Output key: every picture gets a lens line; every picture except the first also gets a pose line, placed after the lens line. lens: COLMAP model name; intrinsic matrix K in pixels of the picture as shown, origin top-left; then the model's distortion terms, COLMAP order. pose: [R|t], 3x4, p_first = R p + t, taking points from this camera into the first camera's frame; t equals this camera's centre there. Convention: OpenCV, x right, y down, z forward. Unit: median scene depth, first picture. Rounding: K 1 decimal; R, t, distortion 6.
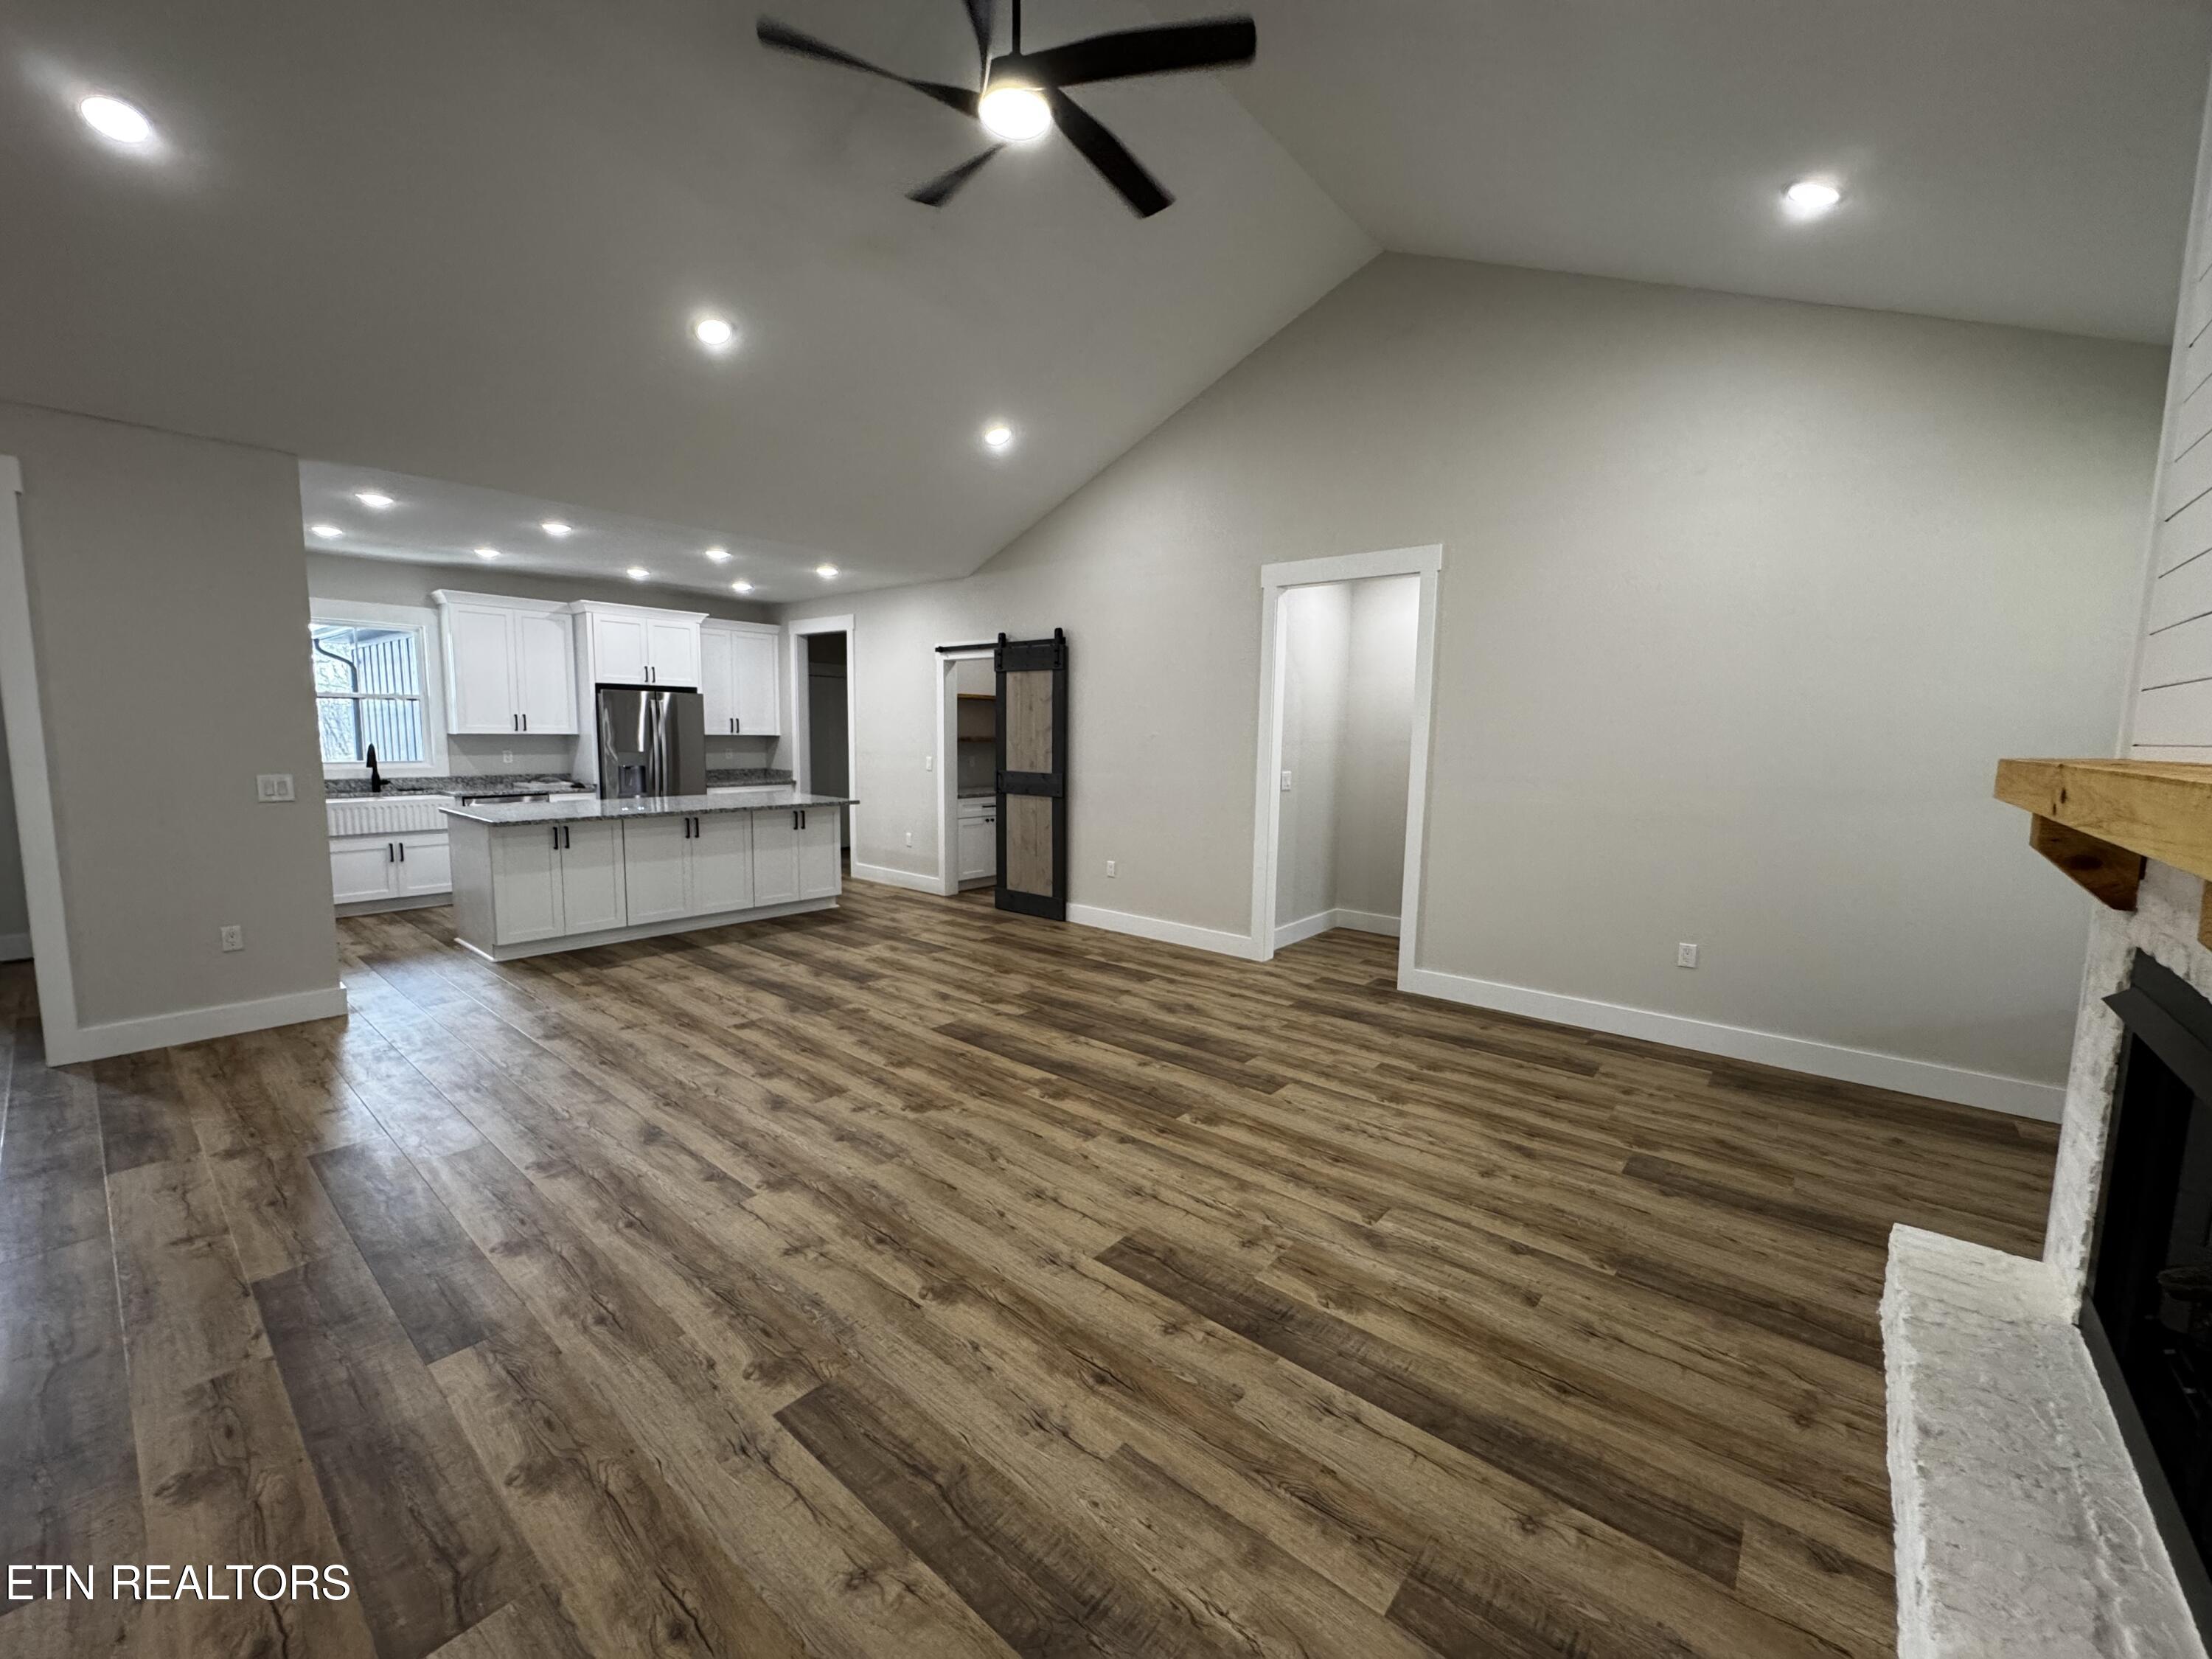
lens RADIAL K [[885.1, 0, 1106.0], [0, 885.1, 829.5], [0, 0, 1]] dist [-0.001503, -0.000196]
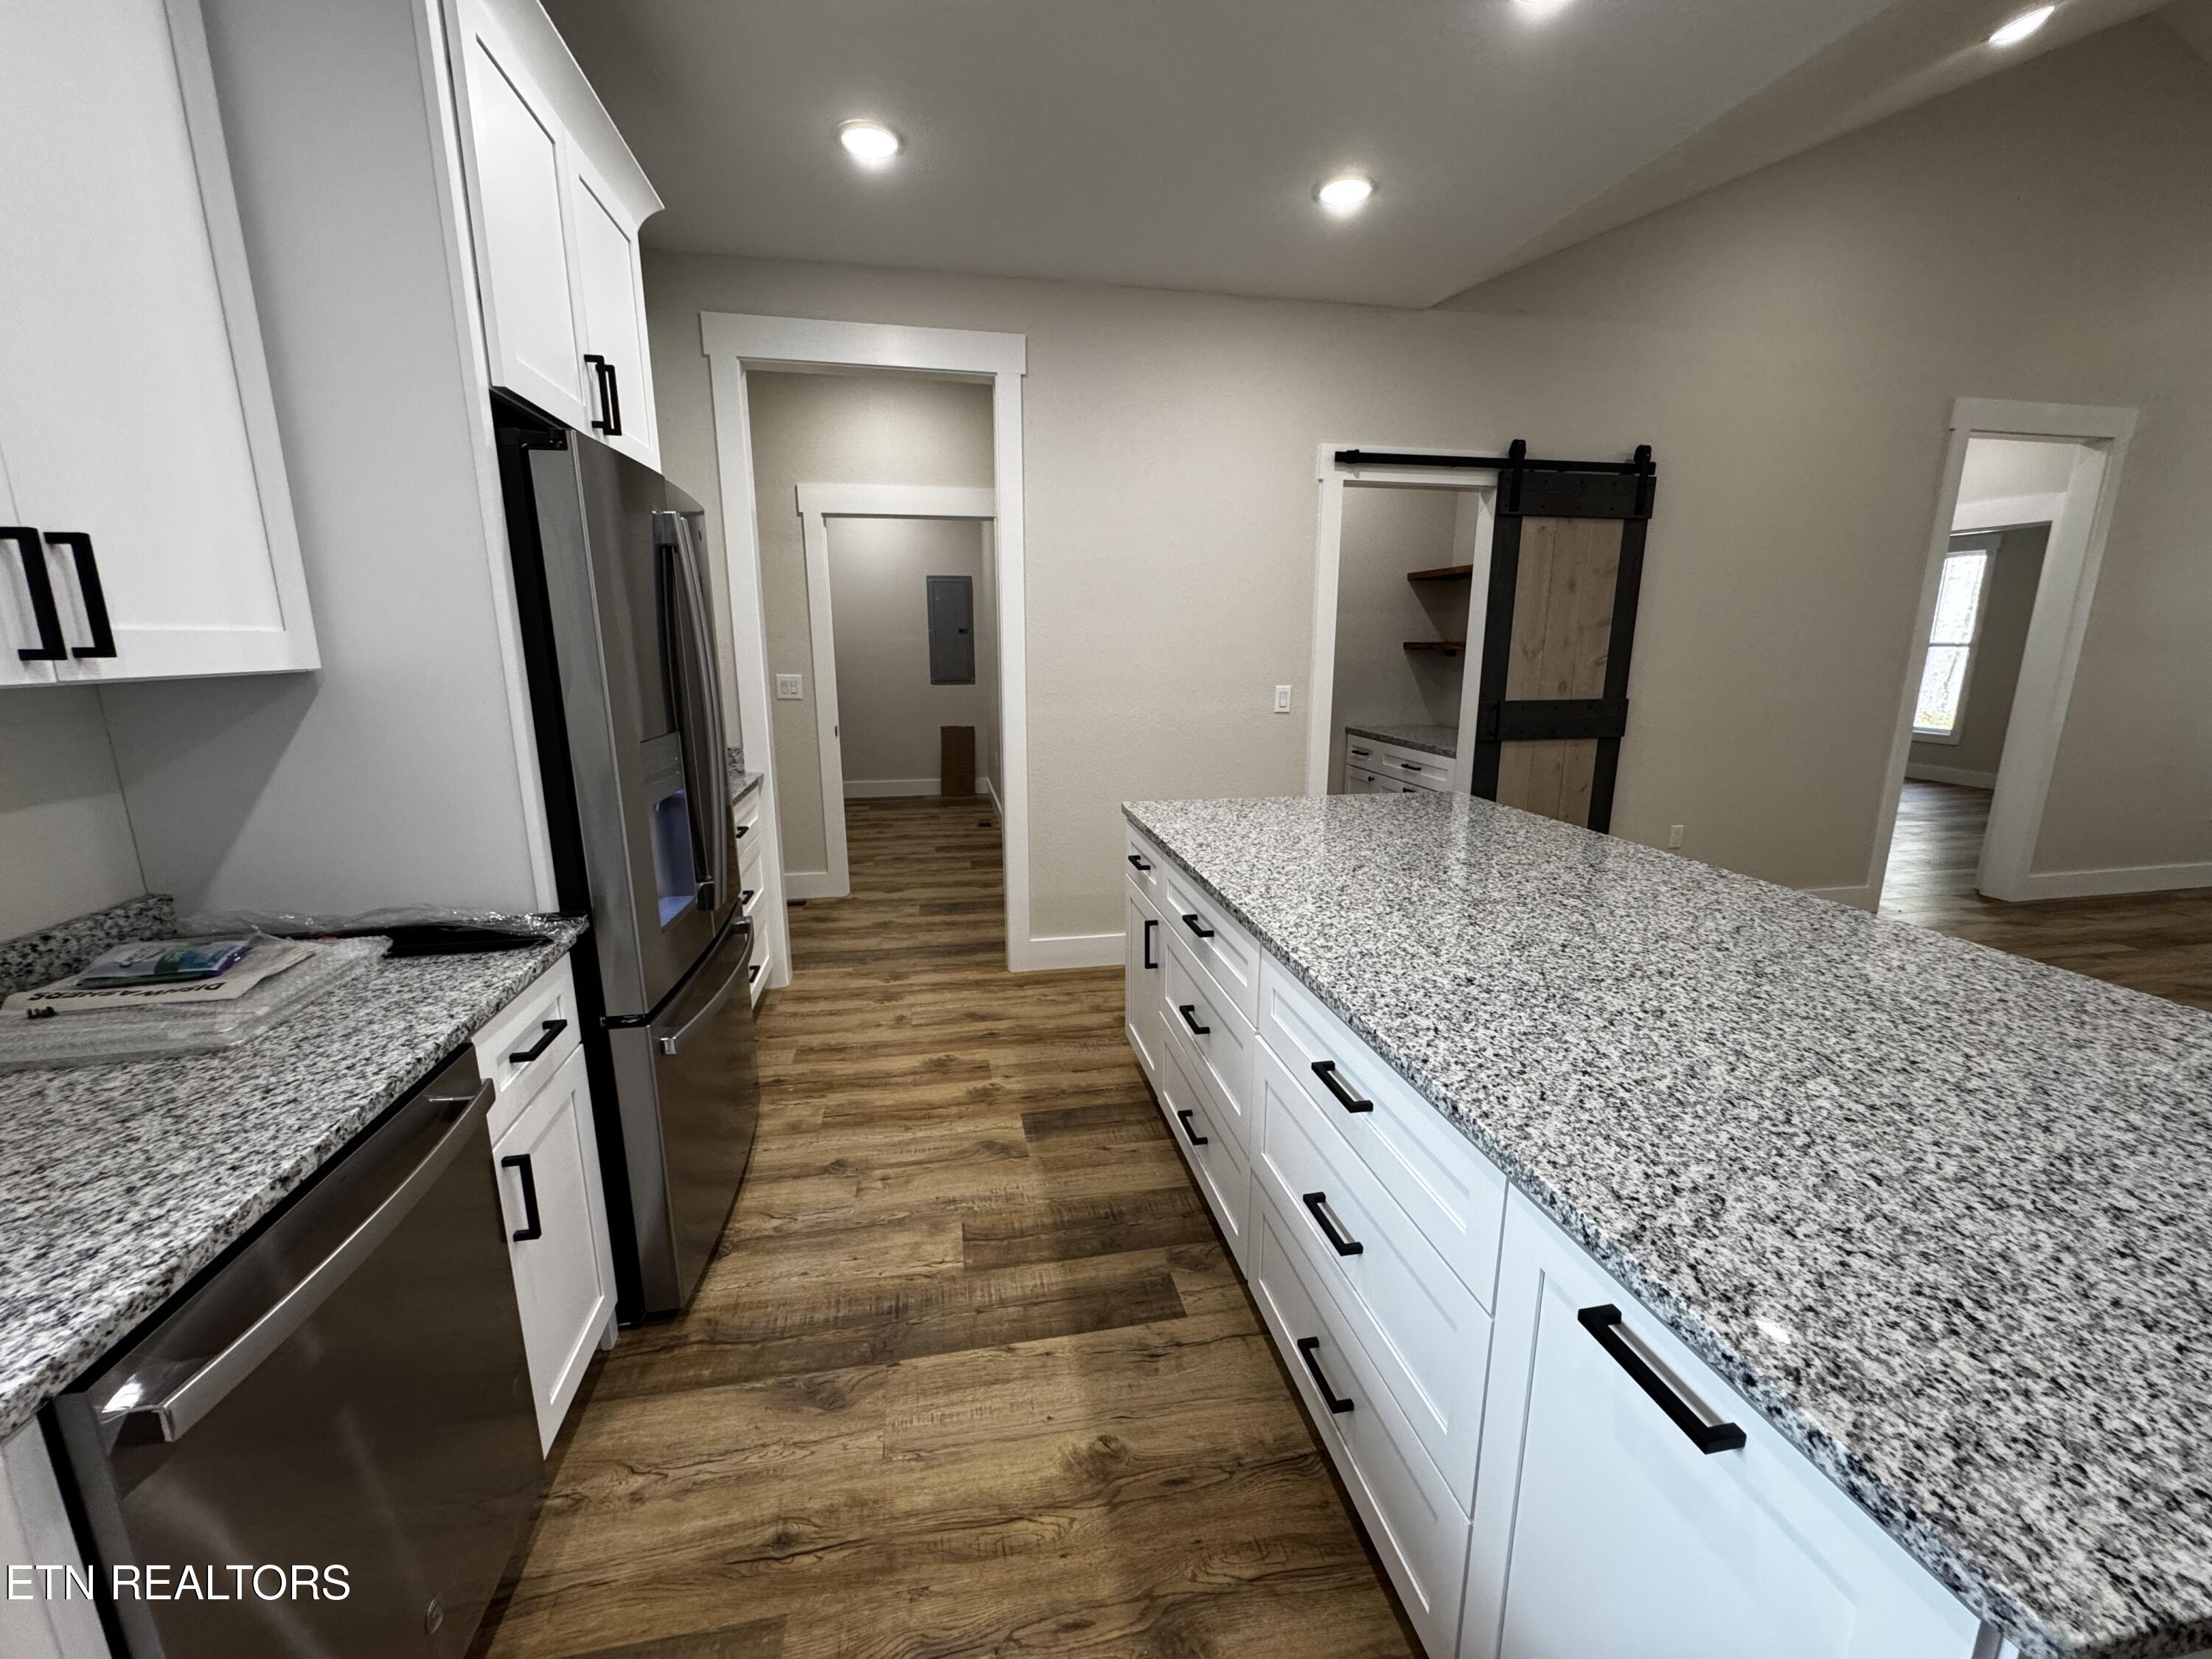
lens RADIAL K [[885.1, 0, 1106.0], [0, 885.1, 829.5], [0, 0, 1]] dist [-0.001503, -0.000196]
pose [[0.625627, -0.180875, 0.758864, -0.681590], [0.097273, 0.983246, 0.154161, -0.093611], [-0.774034, -0.022630, 0.632739, 0.810910]]
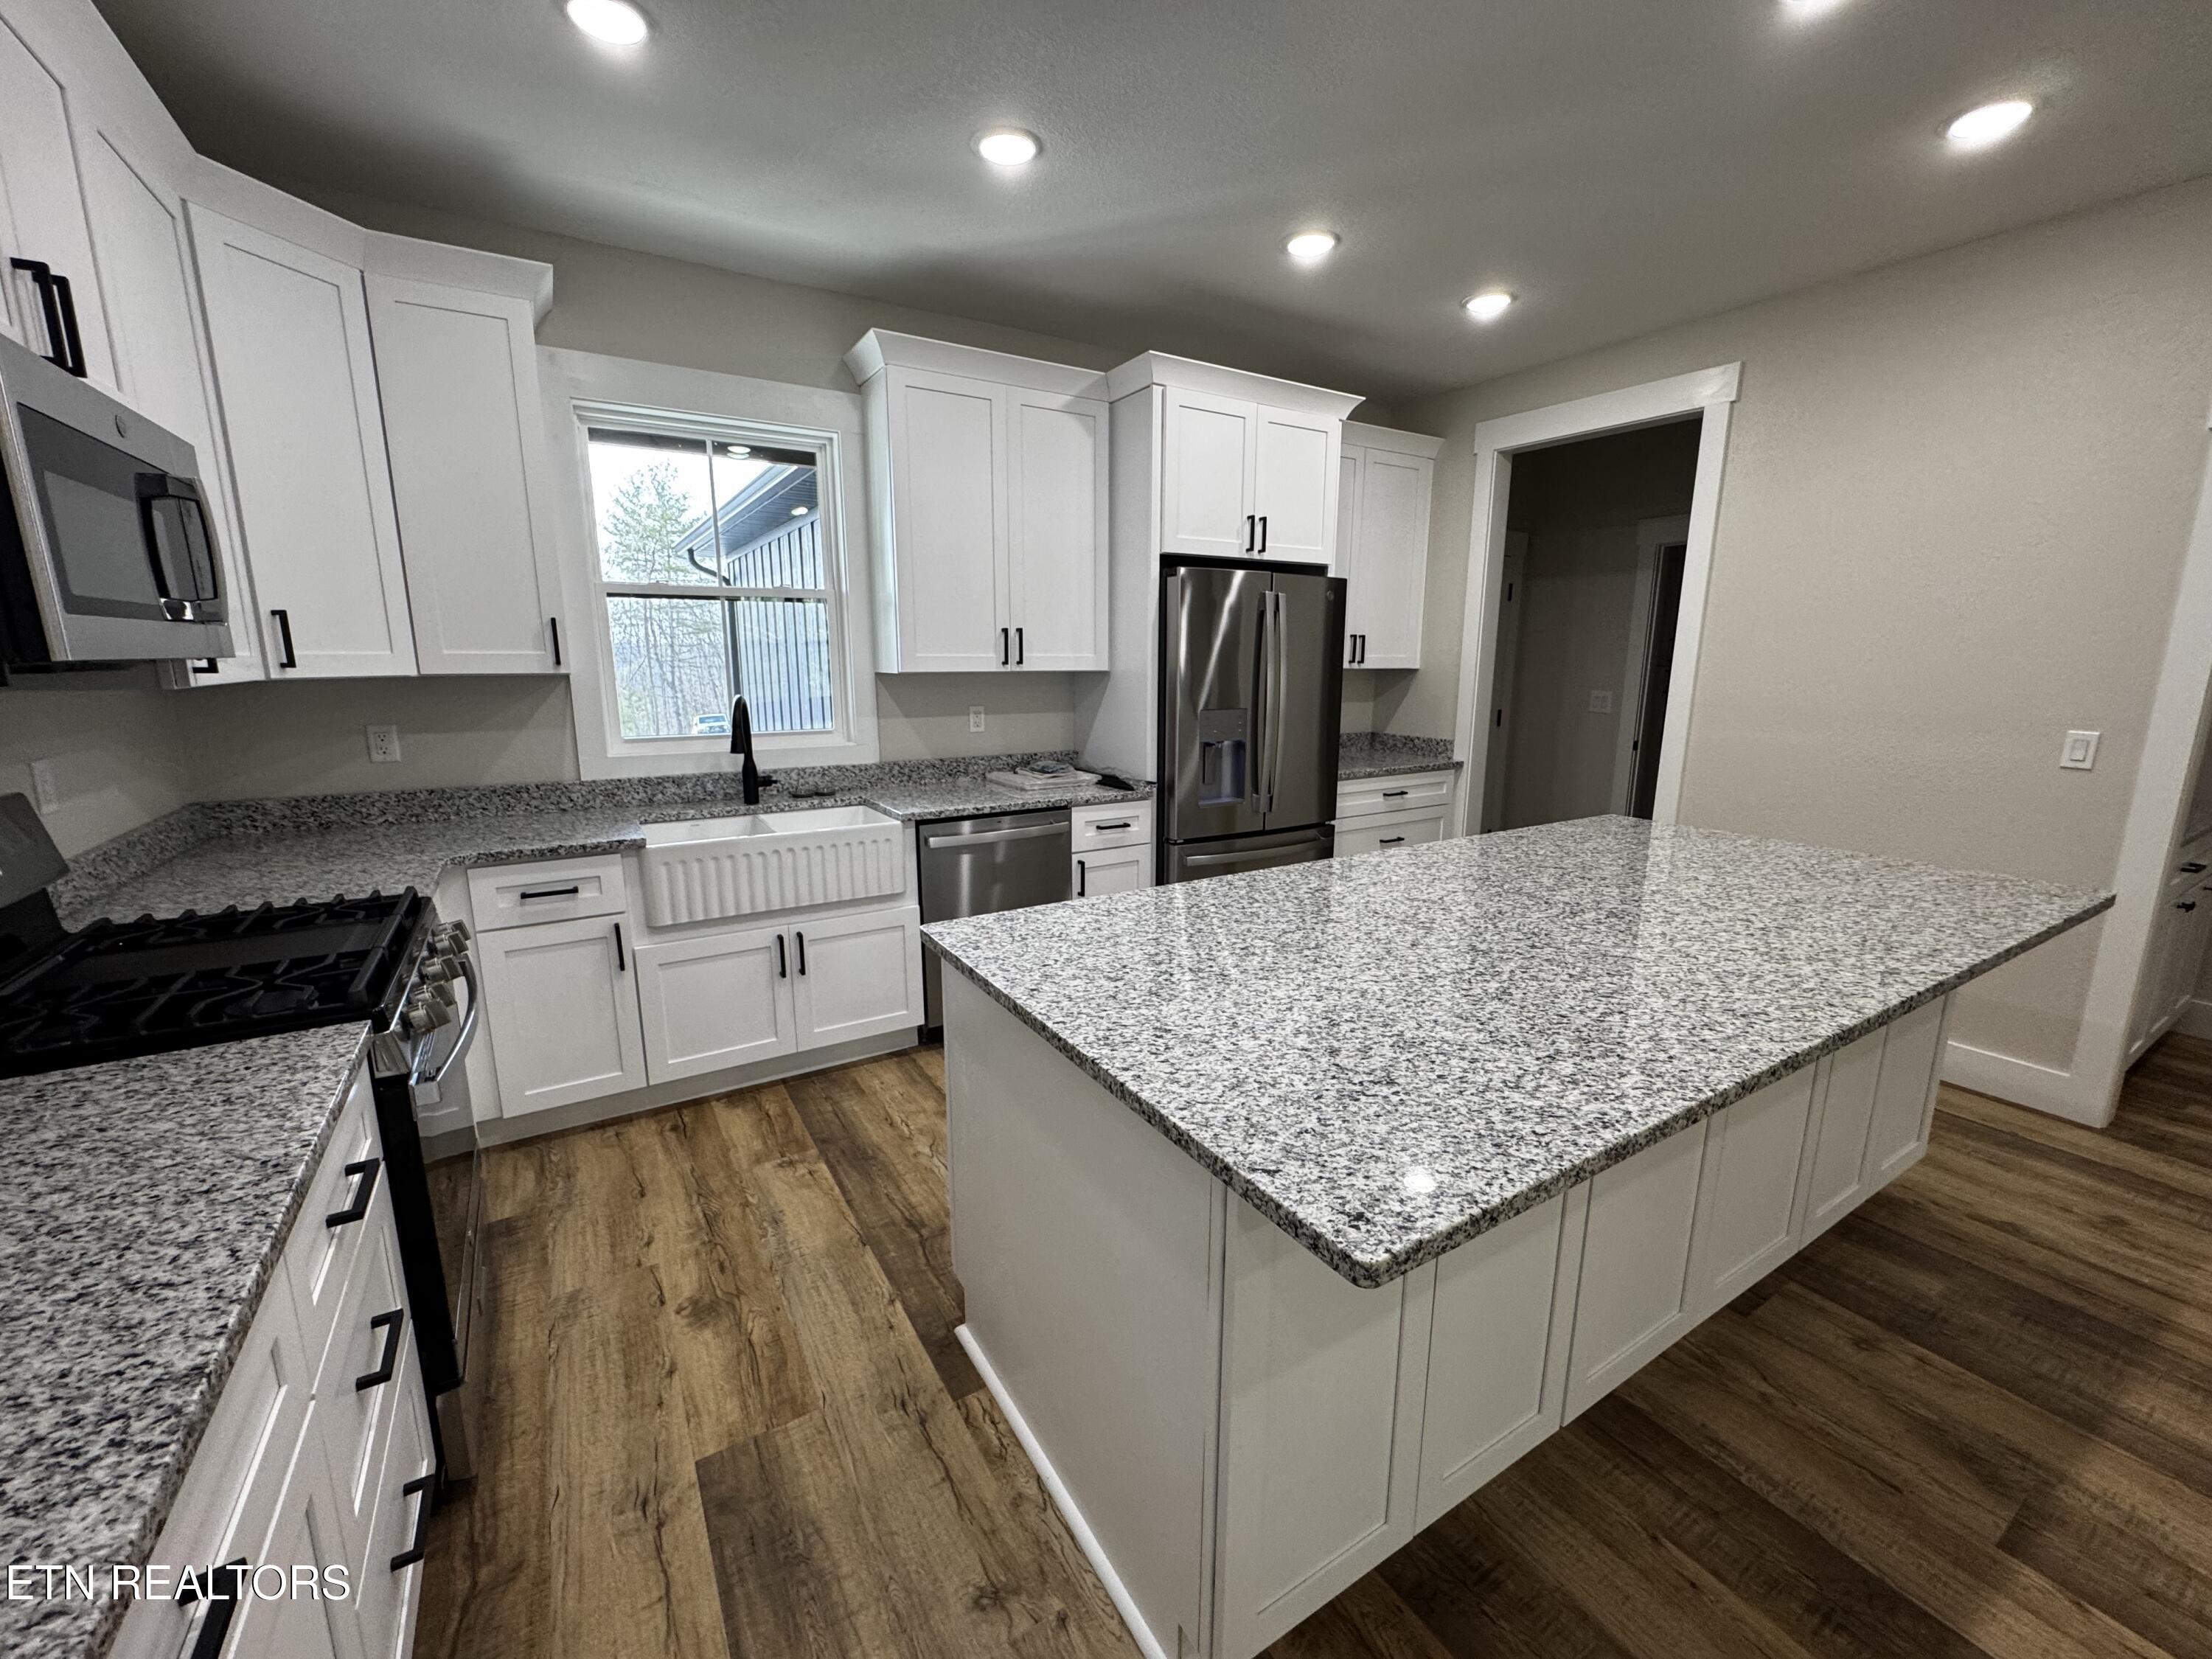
lens RADIAL K [[885.1, 0, 1106.0], [0, 885.1, 829.5], [0, 0, 1]] dist [-0.001503, -0.000196]
pose [[0.950683, 0.047666, -0.306479, -0.480865], [-0.022865, 0.996202, 0.084013, -0.067595], [0.309320, -0.072862, 0.948163, 0.586350]]
